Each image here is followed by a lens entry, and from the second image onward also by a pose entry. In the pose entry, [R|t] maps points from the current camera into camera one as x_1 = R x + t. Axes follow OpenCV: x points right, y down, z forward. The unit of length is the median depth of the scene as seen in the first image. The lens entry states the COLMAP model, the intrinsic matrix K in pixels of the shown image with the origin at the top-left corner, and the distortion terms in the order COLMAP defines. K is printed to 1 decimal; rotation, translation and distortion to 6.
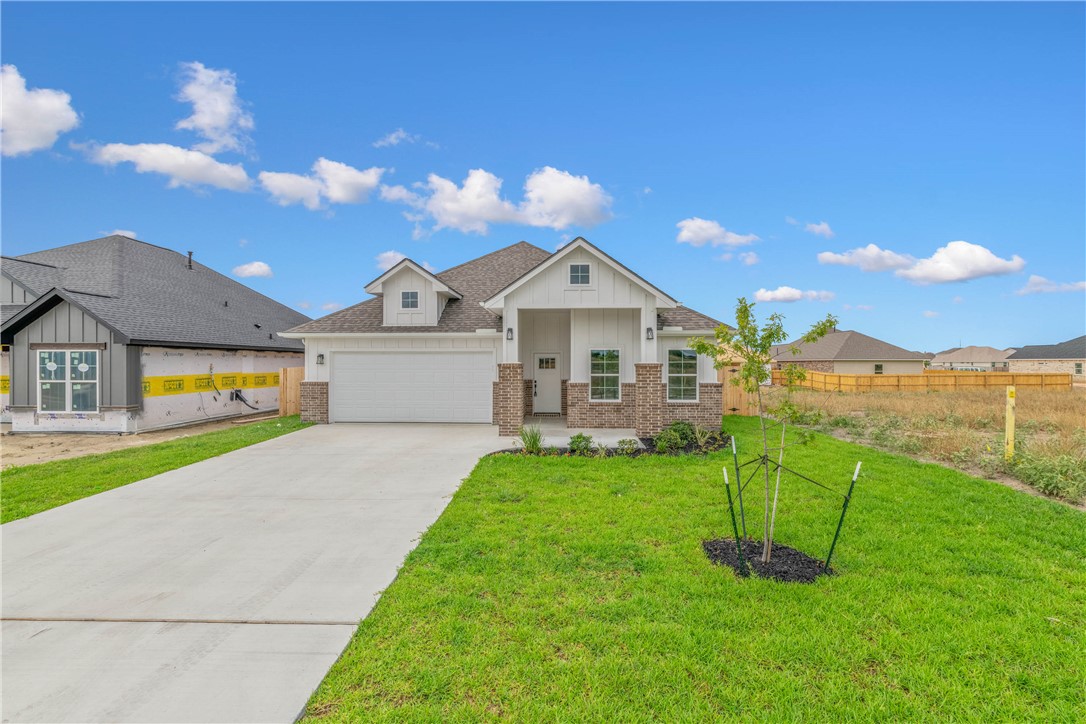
lens RADIAL K [[472.1, 0, 543.5], [0, 472.1, 364.0], [0, 0, 1]] dist [0.001553, -0.000074]
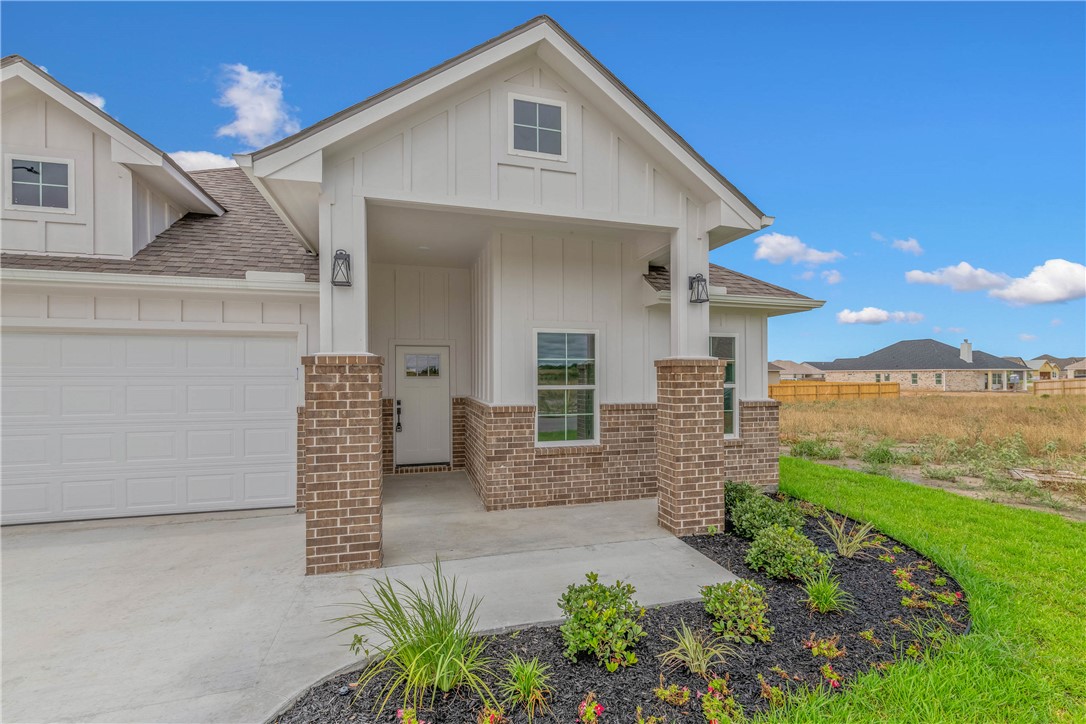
lens RADIAL K [[472.1, 0, 546.8], [0, 472.1, 375.0], [0, 0, 1]] dist [0.001553, -0.000074]
pose [[0.944890, 0.000183, 0.327387, -0.039043], [0.001107, 0.999992, -0.003756, 0.013047], [-0.327385, 0.003911, 0.944883, 0.572719]]
